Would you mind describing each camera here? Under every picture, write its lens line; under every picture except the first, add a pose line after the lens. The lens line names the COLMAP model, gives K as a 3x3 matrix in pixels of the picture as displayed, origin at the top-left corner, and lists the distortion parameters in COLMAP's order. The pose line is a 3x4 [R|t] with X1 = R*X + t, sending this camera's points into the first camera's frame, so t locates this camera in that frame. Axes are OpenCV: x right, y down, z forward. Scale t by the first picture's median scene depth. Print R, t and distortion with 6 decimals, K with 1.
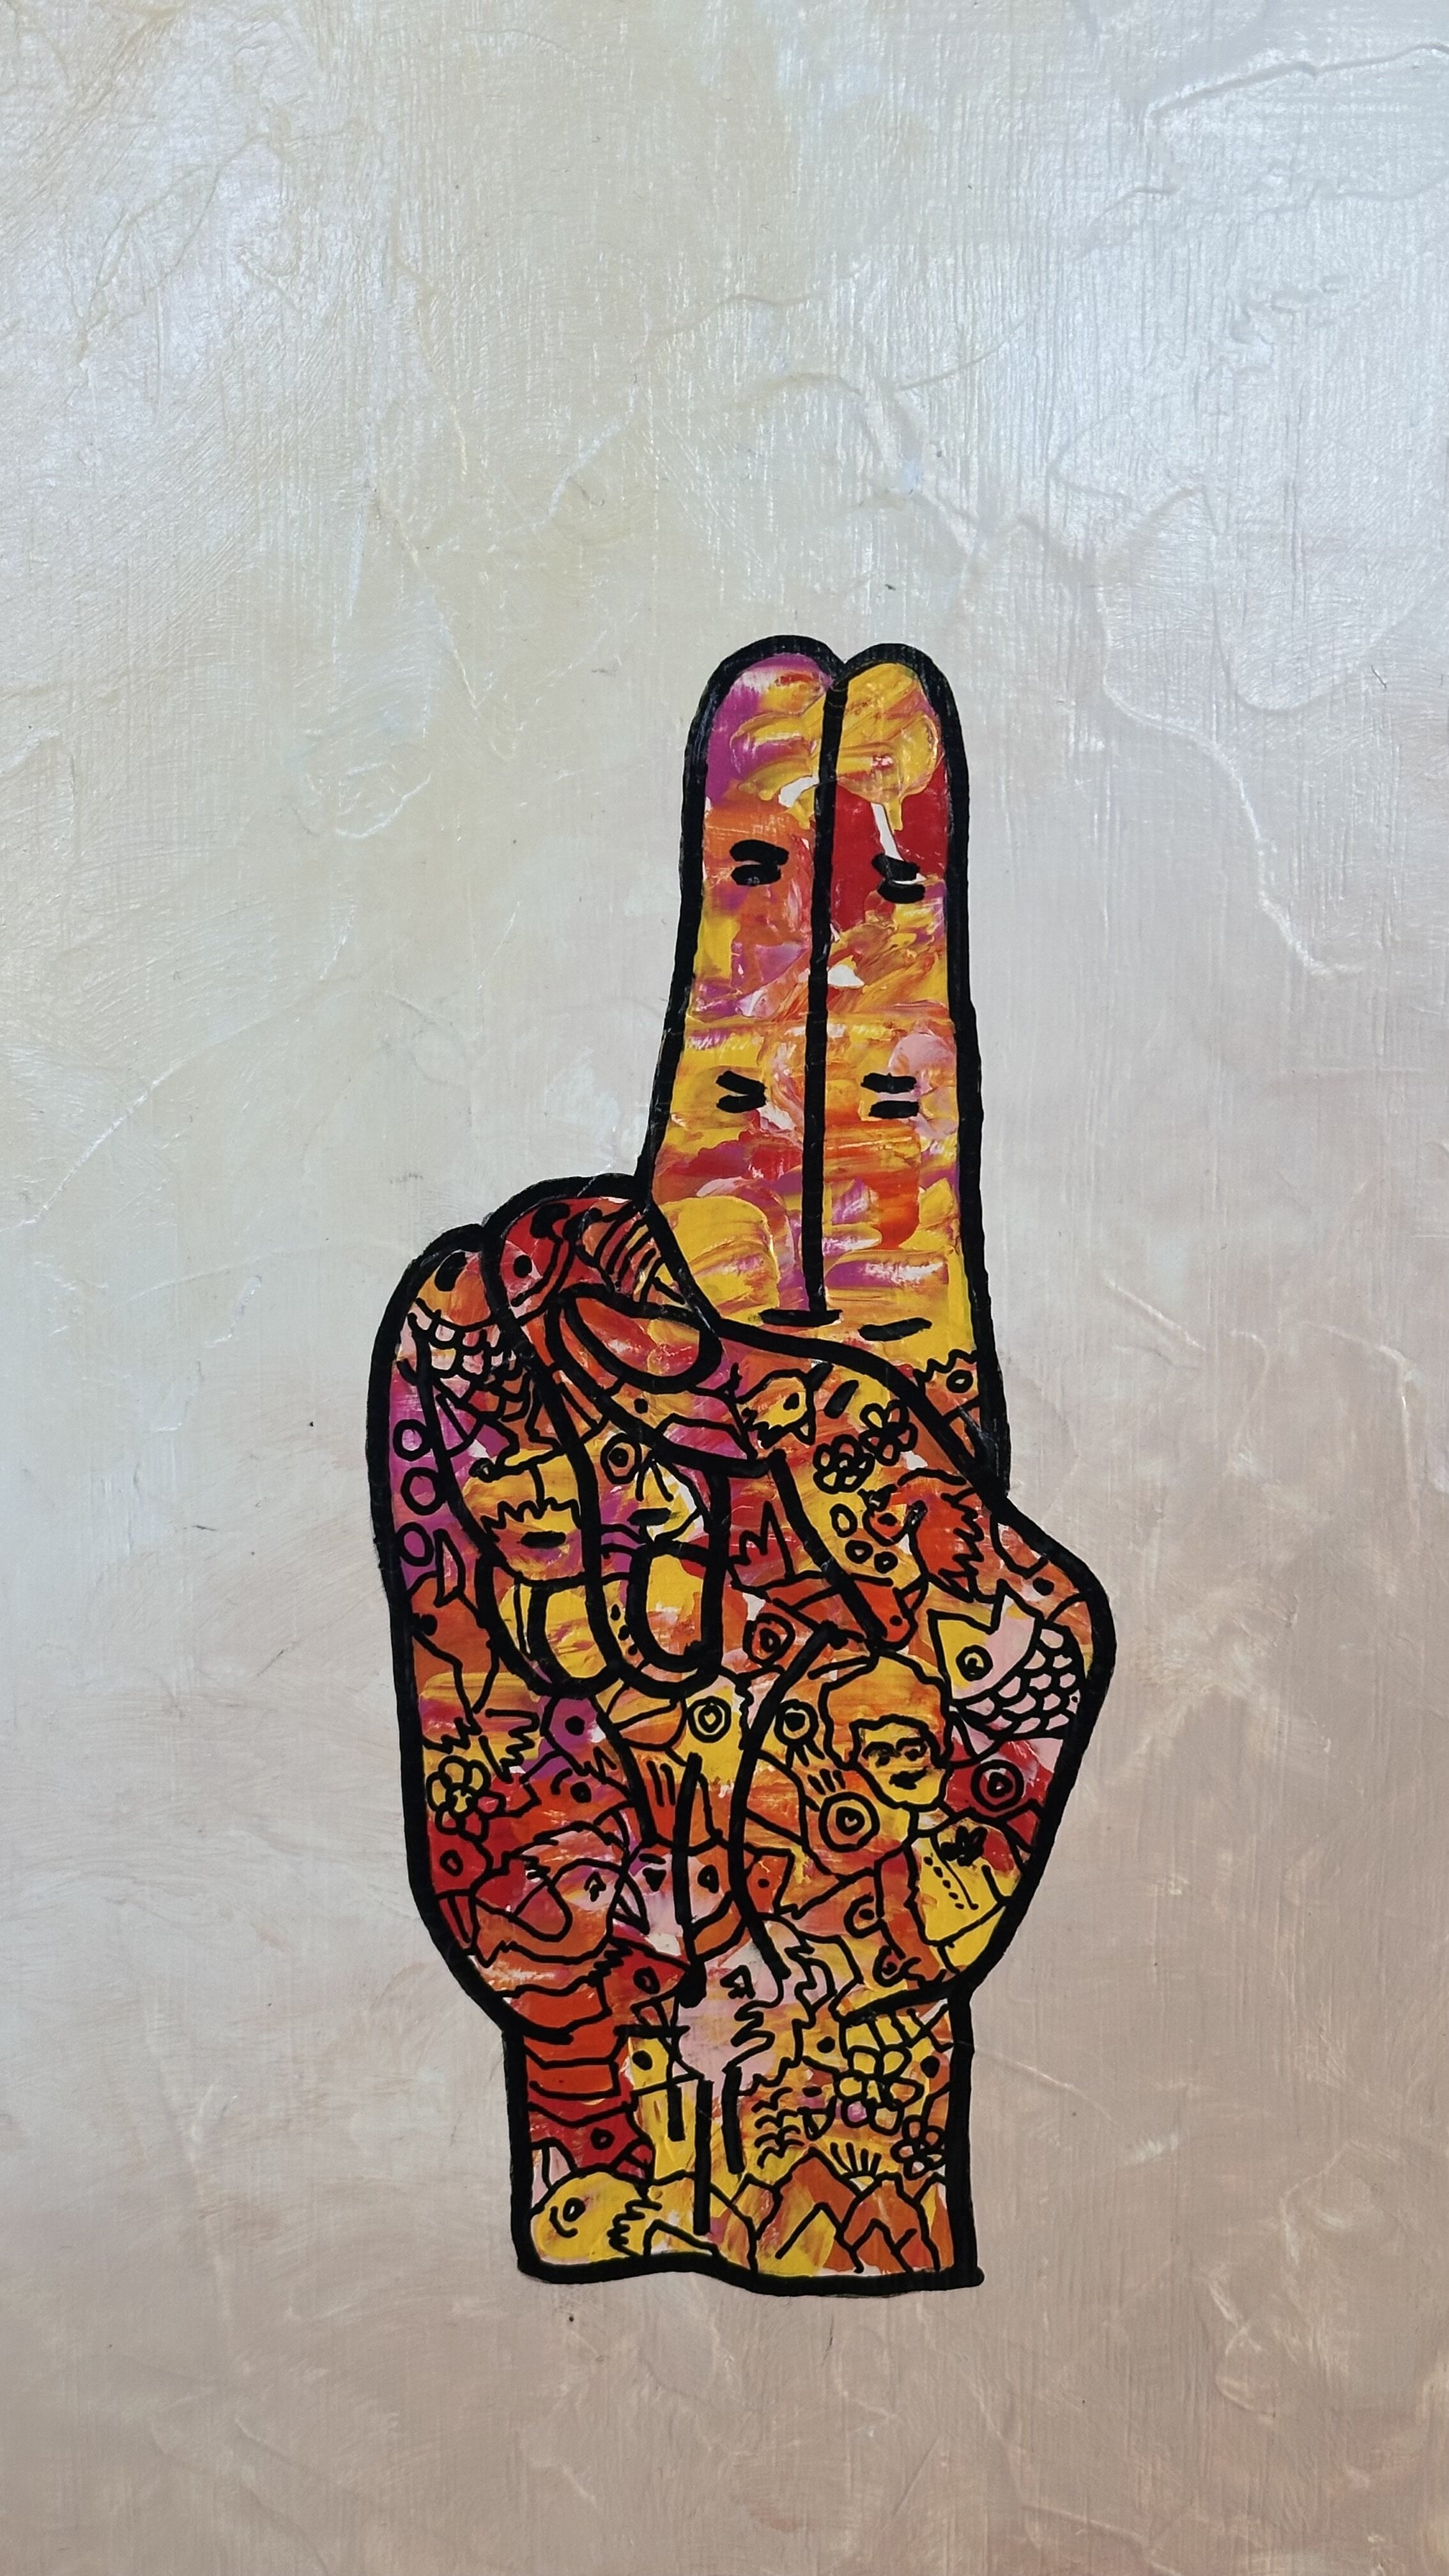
lens RADIAL K [[3646.6, 0, 724.6], [0, 3646.6, 1285.0], [0, 0, 1]] dist [0.108582, 0.000000]
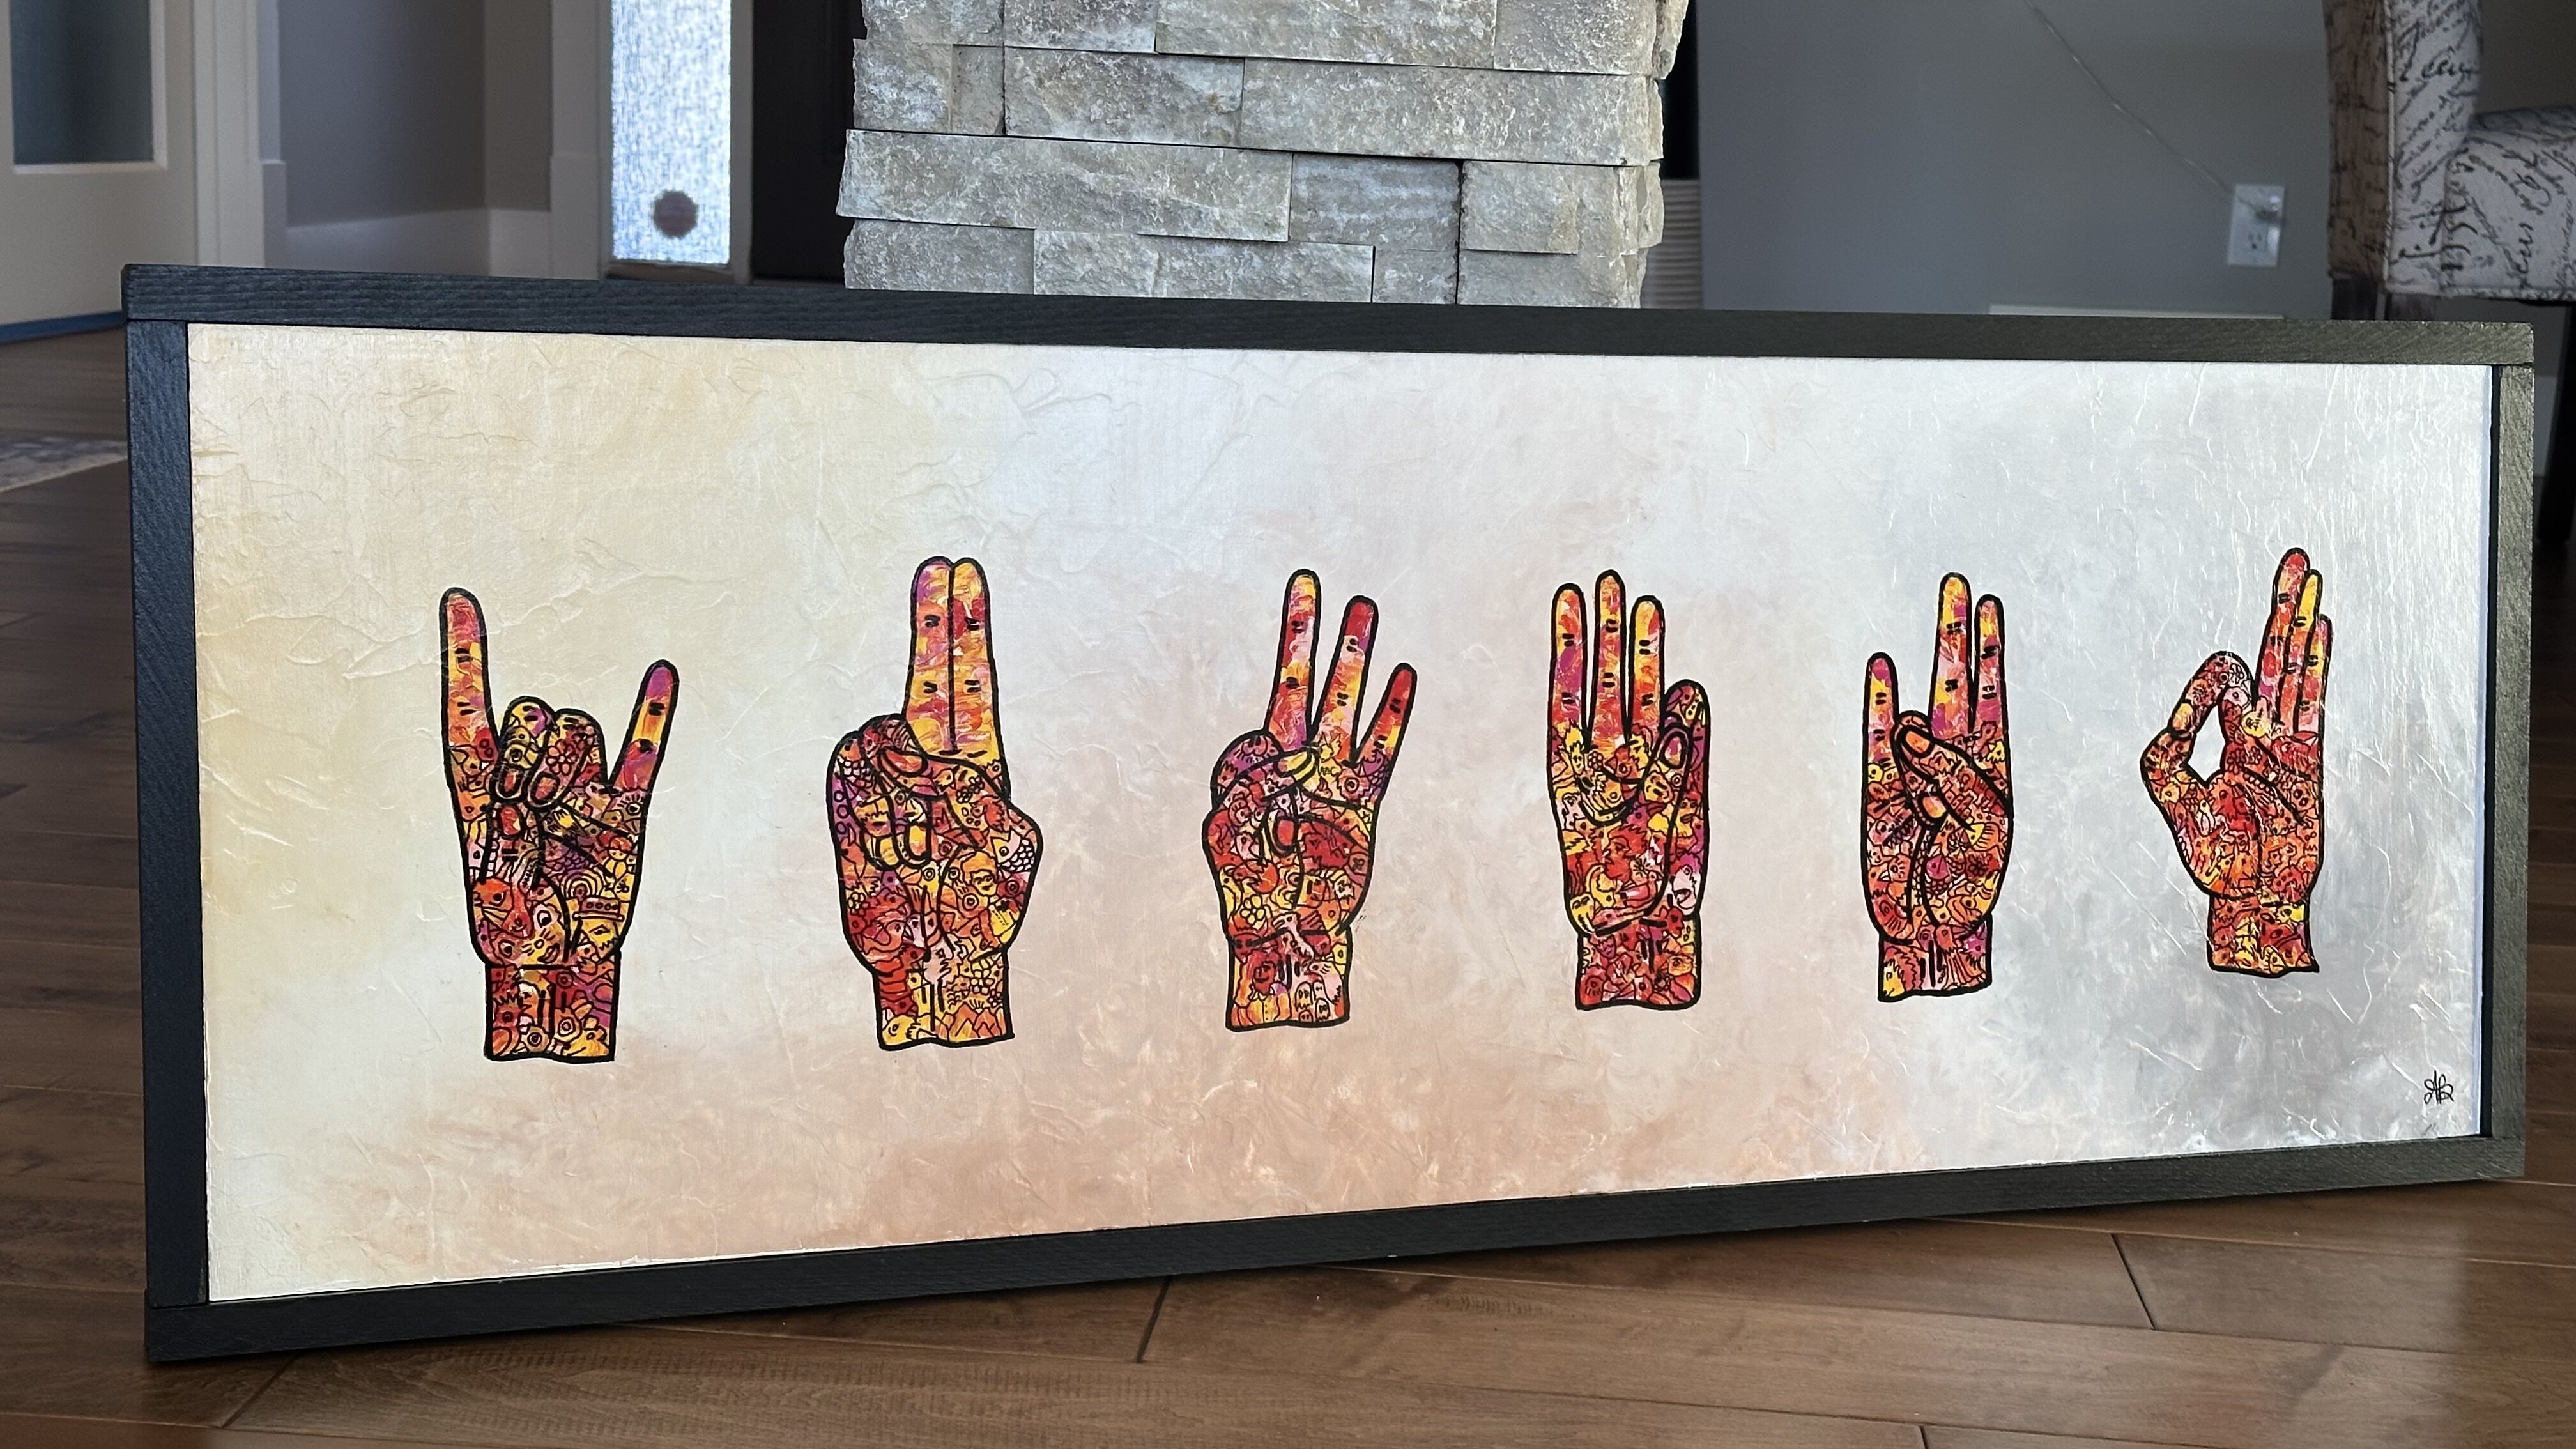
lens RADIAL K [[3646.6, 0, 1286.7], [0, 3646.6, 729.3], [0, 0, 1]] dist [0.108582, 0.000000]
pose [[0.998963, -0.039944, -0.021866, 0.406364], [0.037524, 0.994105, -0.101726, 0.342859], [0.025801, 0.100800, 0.994572, -2.365315]]
